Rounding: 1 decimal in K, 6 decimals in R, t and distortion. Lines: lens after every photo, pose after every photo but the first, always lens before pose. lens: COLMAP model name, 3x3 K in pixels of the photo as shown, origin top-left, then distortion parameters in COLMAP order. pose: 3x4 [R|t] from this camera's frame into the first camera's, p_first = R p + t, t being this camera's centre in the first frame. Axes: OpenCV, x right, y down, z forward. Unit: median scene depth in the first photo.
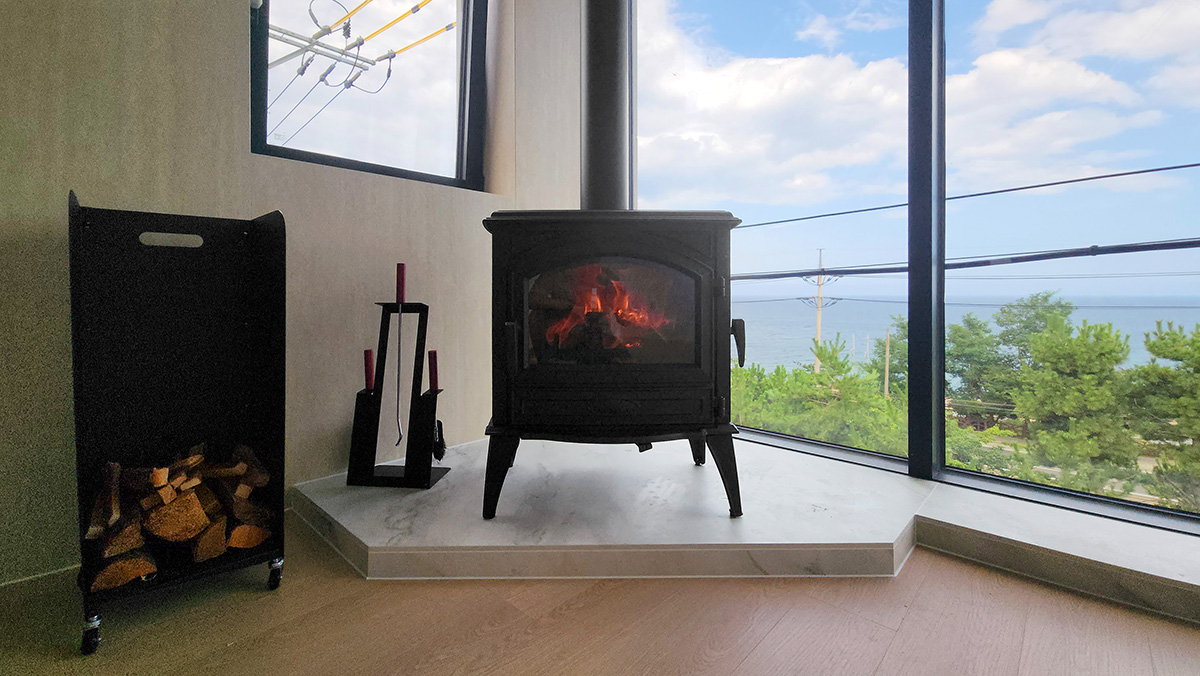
lens RADIAL K [[449.2, 0, 587.8], [0, 449.2, 295.9], [0, 0, 1]] dist [-0.000722, -0.001380]
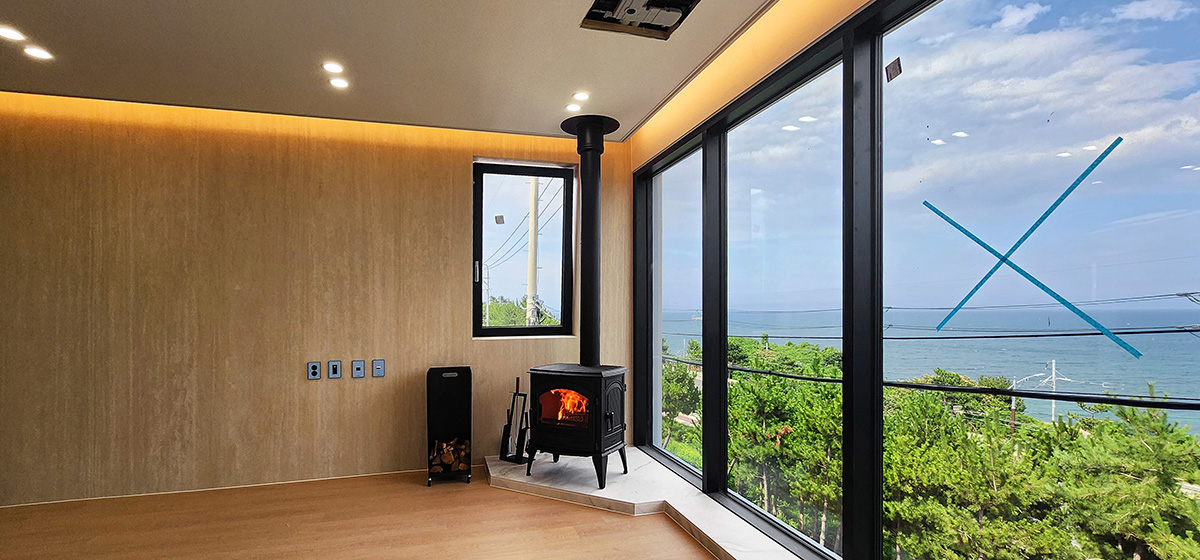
lens RADIAL K [[607.7, 0, 682.9], [0, 607.7, 281.1], [0, 0, 1]] dist [-0.004007, 0.002639]
pose [[0.880014, -0.006073, -0.474910, 2.133445], [0.005473, 0.999982, -0.002644, -0.627287], [0.474917, -0.000272, 0.880031, -1.665000]]
